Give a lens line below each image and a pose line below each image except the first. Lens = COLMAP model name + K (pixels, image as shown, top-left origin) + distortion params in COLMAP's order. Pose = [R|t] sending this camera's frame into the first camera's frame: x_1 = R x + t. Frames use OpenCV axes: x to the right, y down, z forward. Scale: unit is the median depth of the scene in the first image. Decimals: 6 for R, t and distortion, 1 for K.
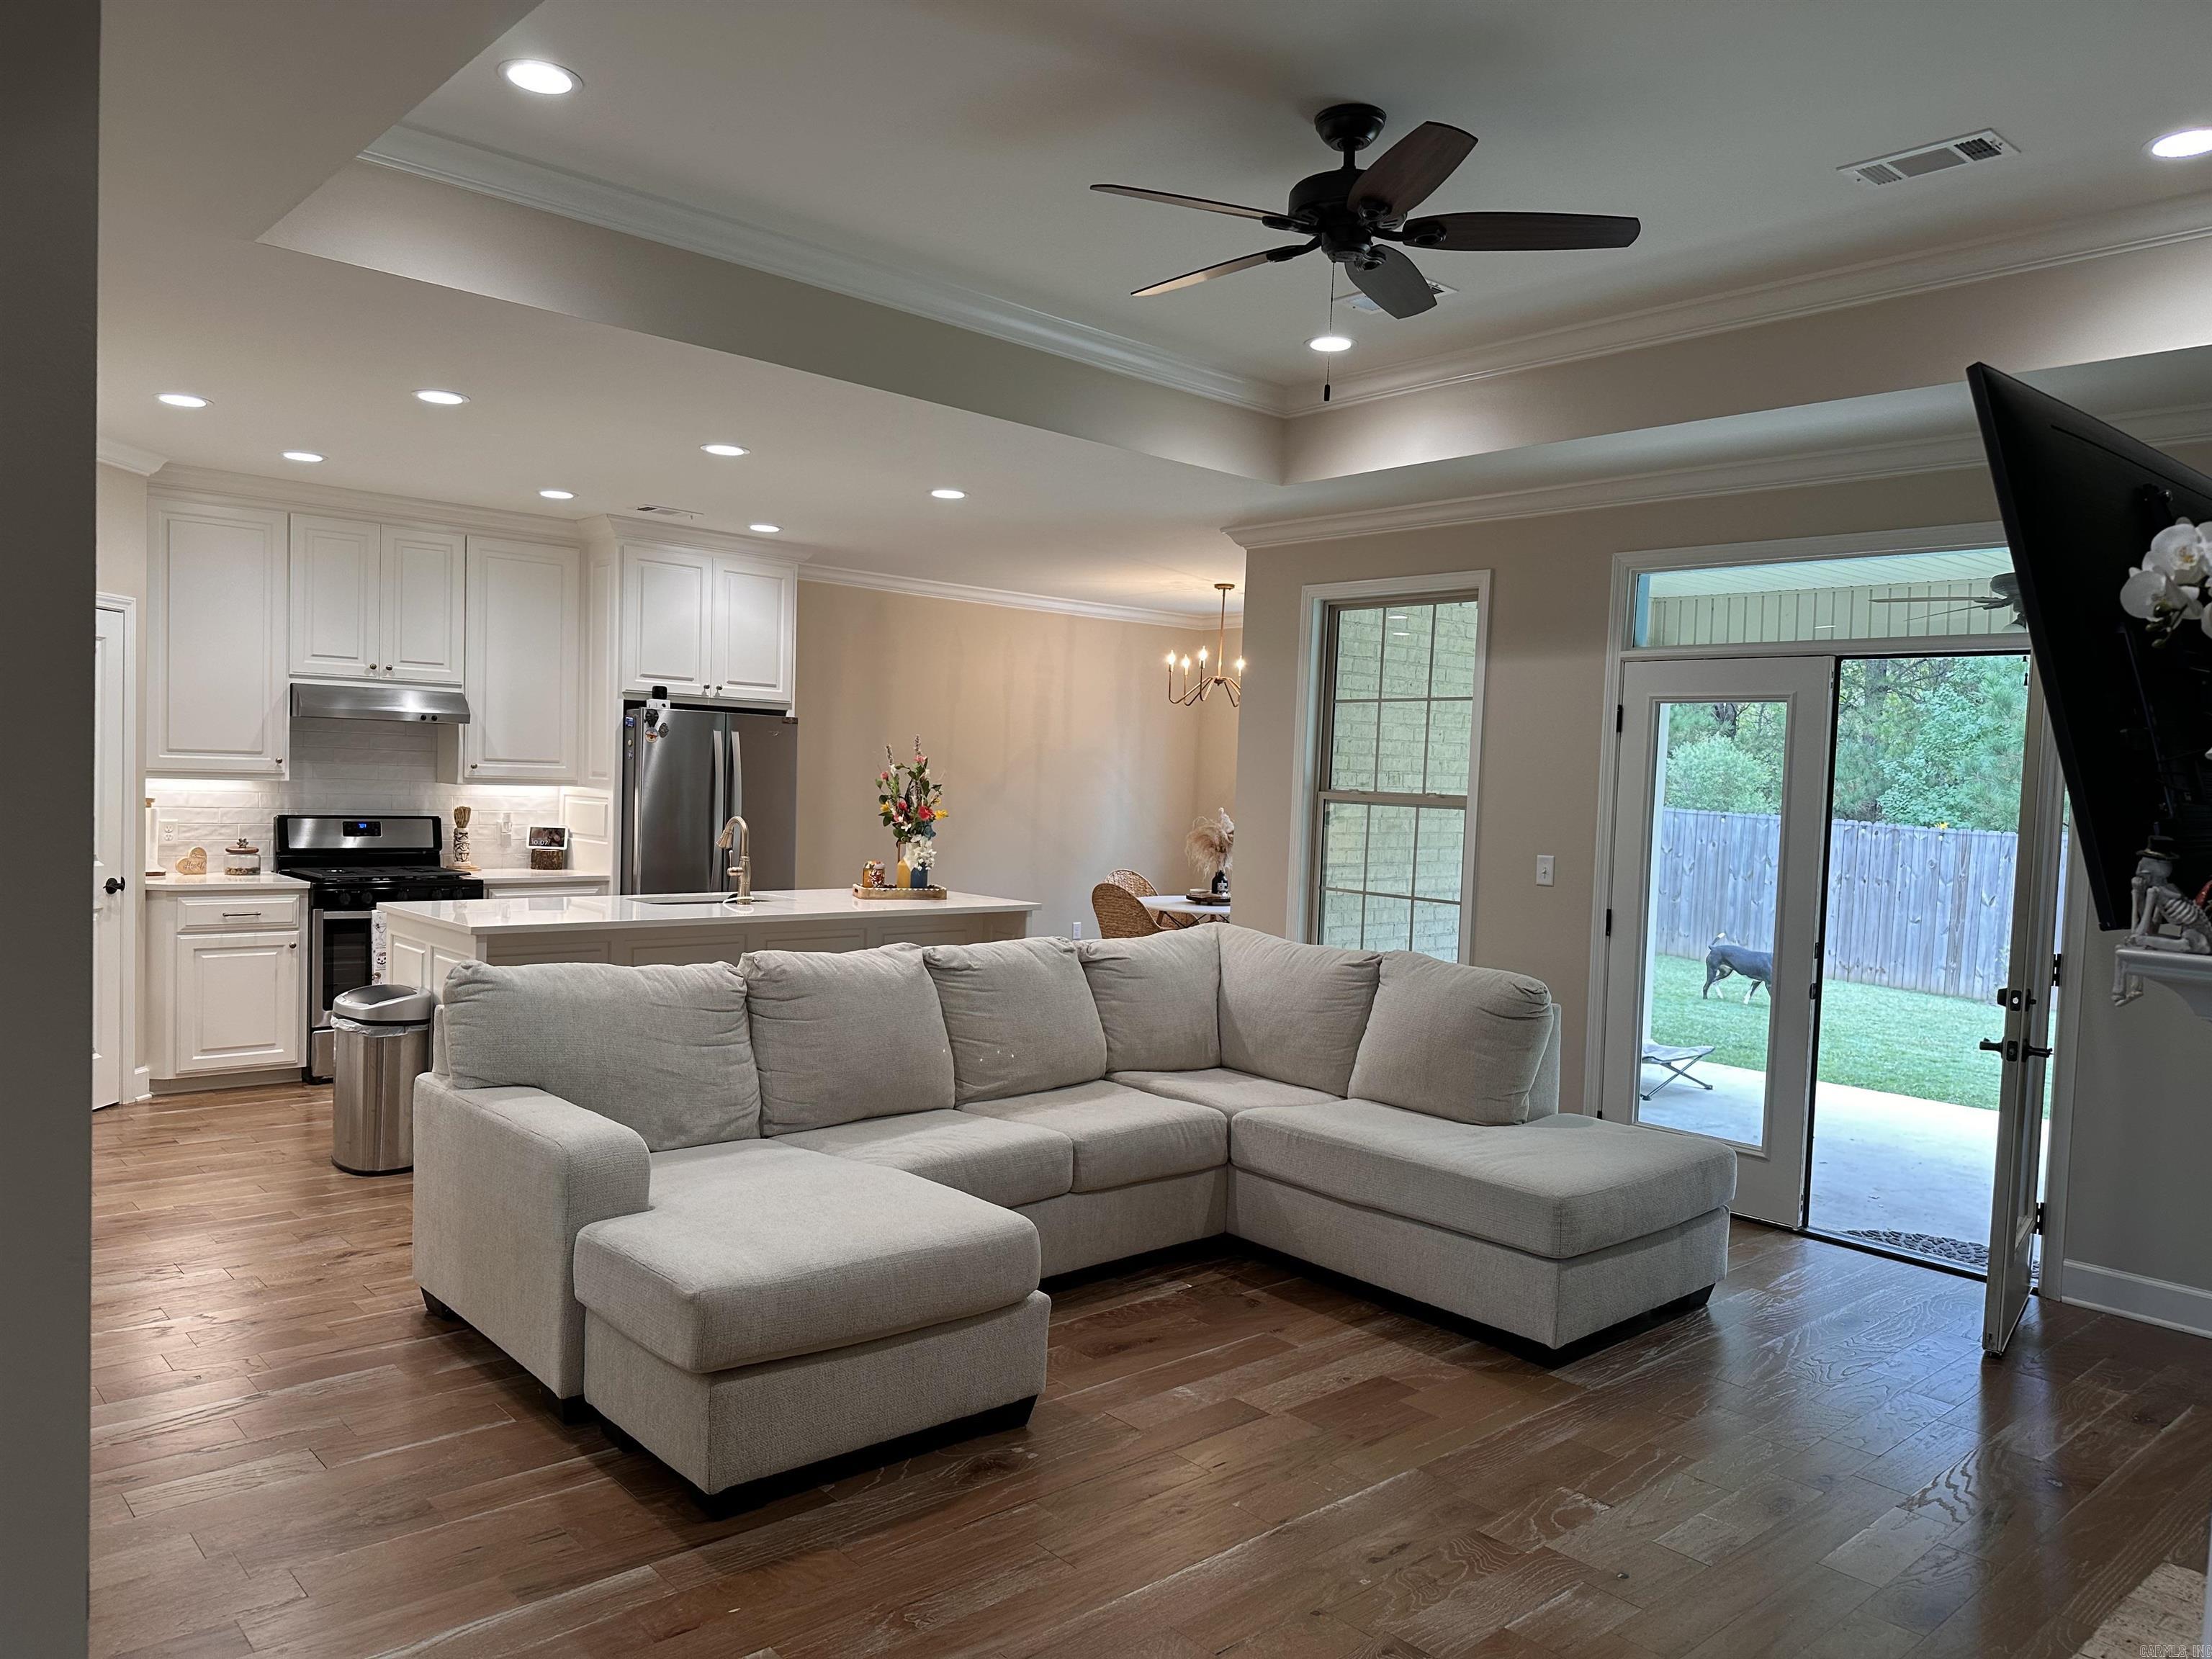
lens RADIAL K [[1565.0, 0, 1093.6], [0, 1565.0, 834.5], [0, 0, 1]] dist [0.105992, -0.140616]
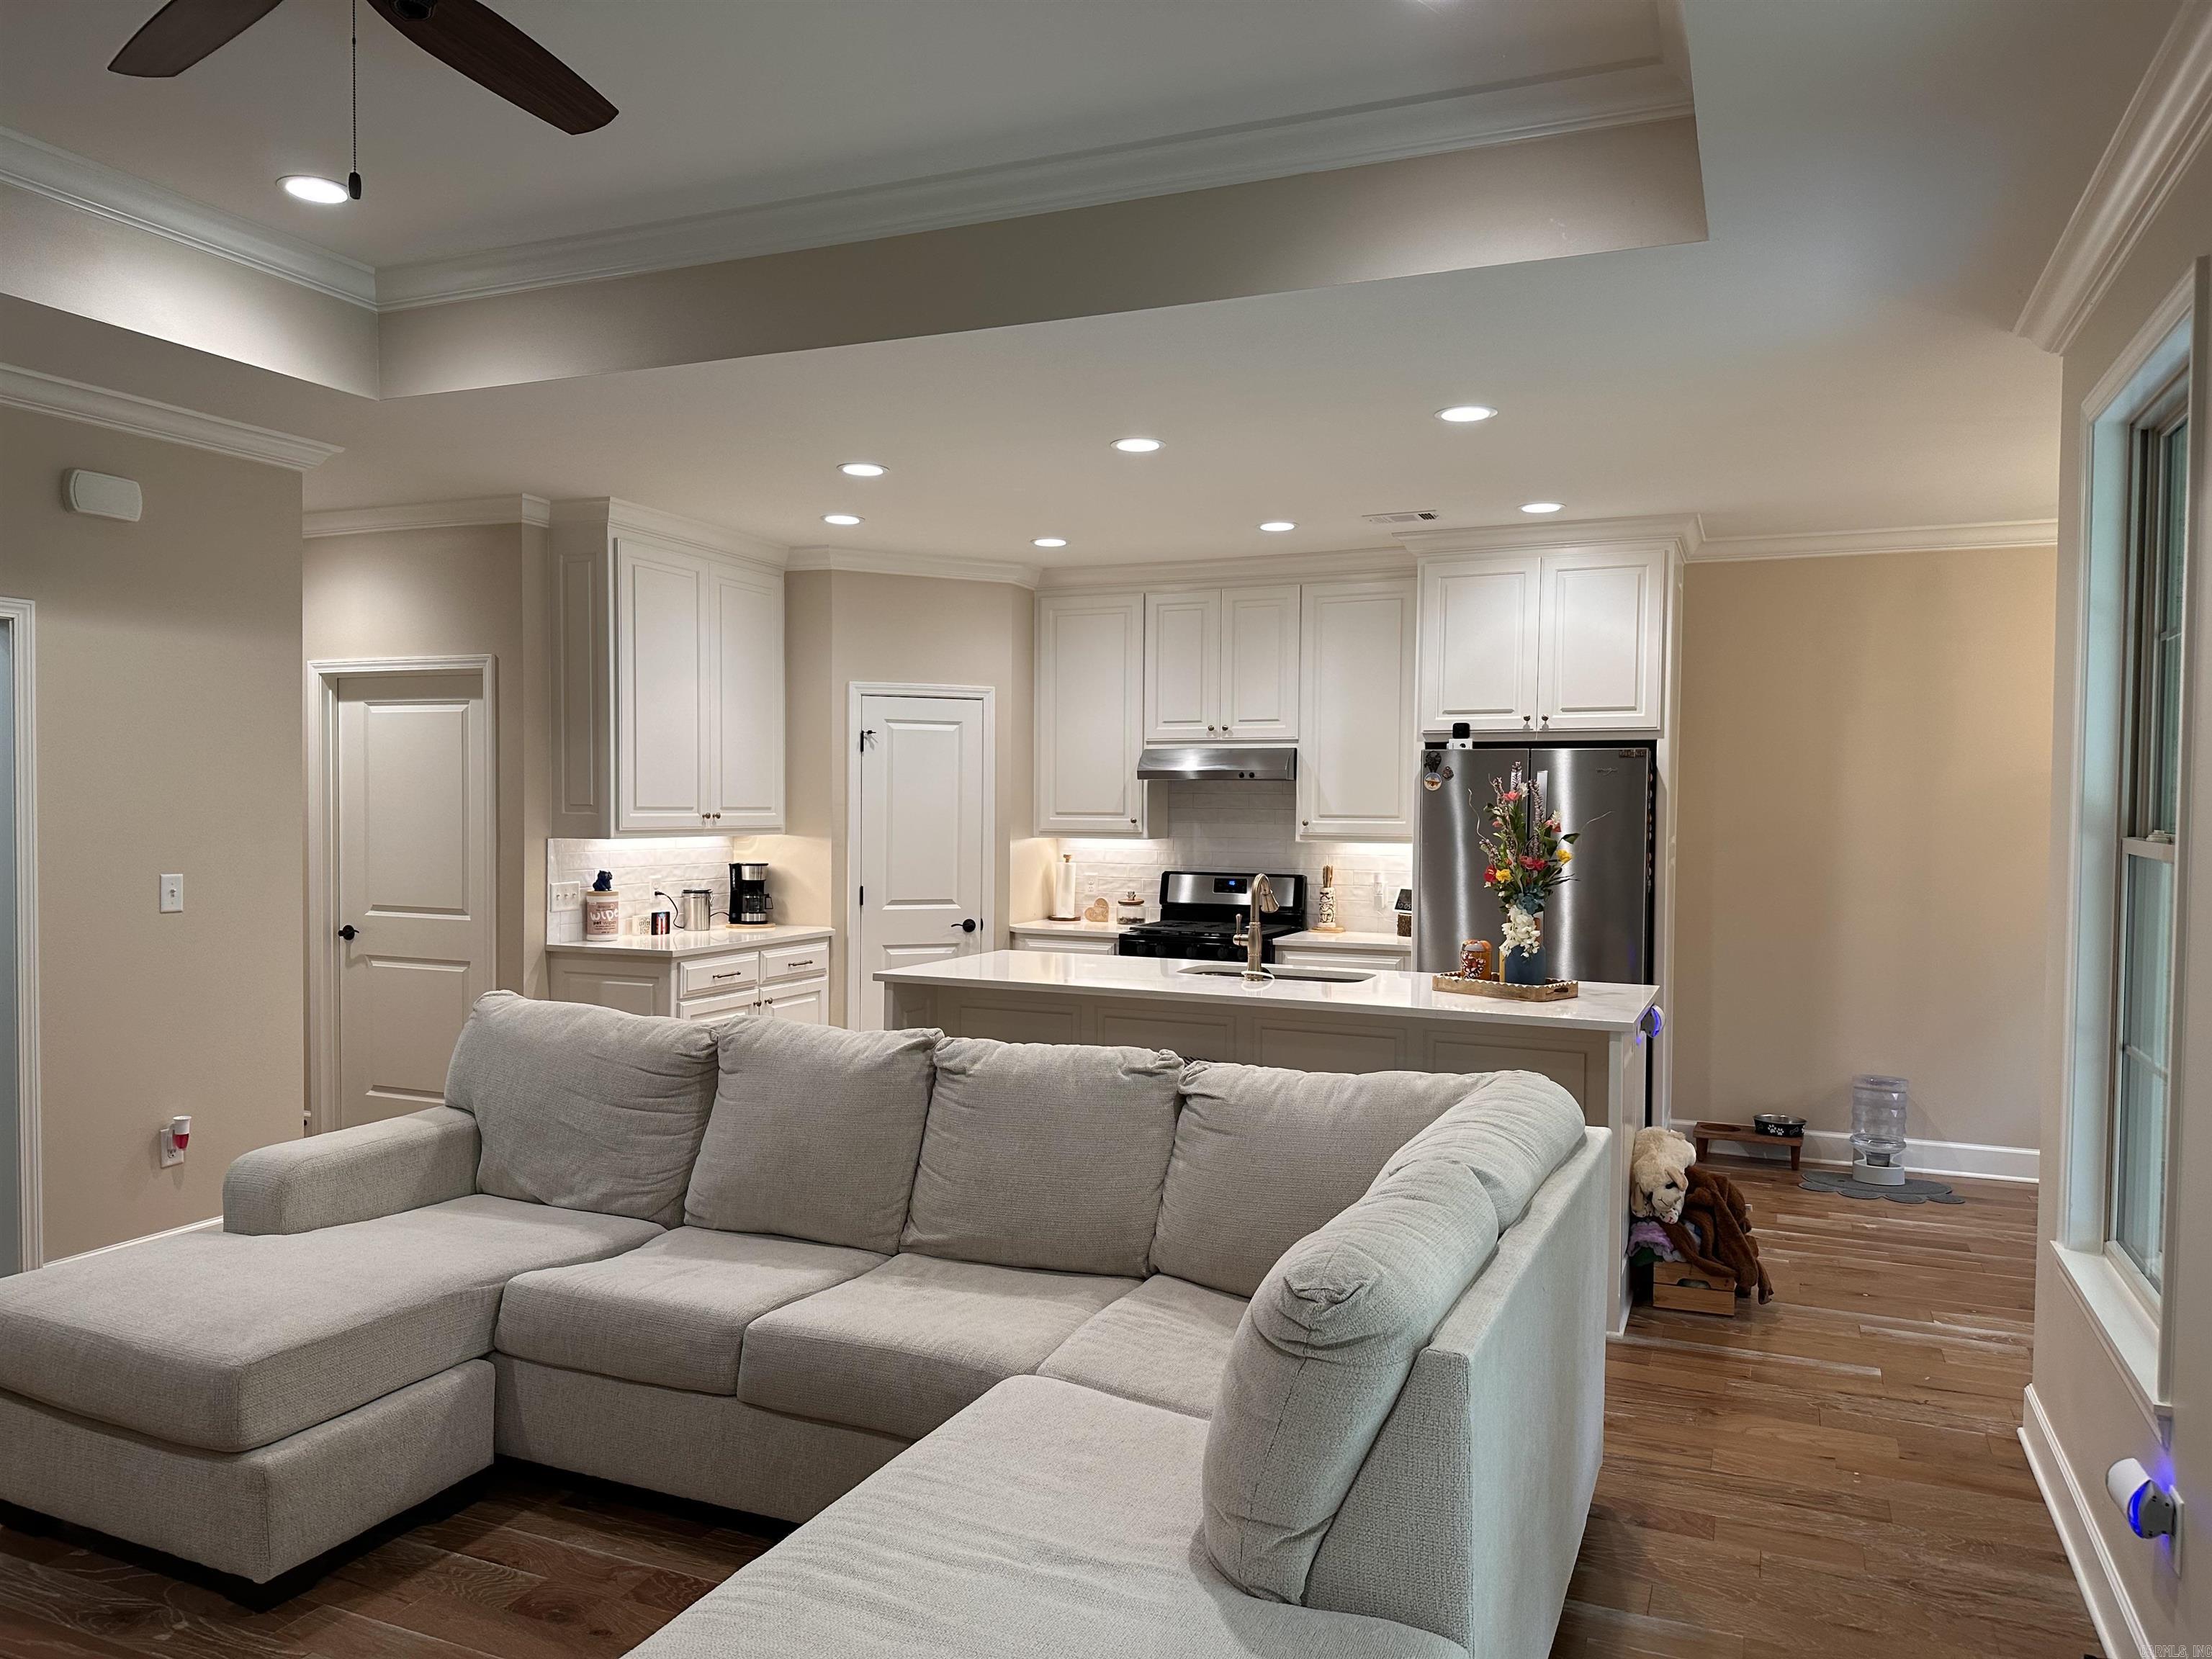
lens RADIAL K [[1618.2, 0, 1064.6], [0, 1618.2, 841.5], [0, 0, 1]] dist [0.260462, -0.158170]
pose [[0.412759, -0.008857, -0.910797, 0.513020], [-0.029068, 0.999315, -0.022891, -0.005440], [0.910376, 0.035924, 0.412219, 0.525338]]
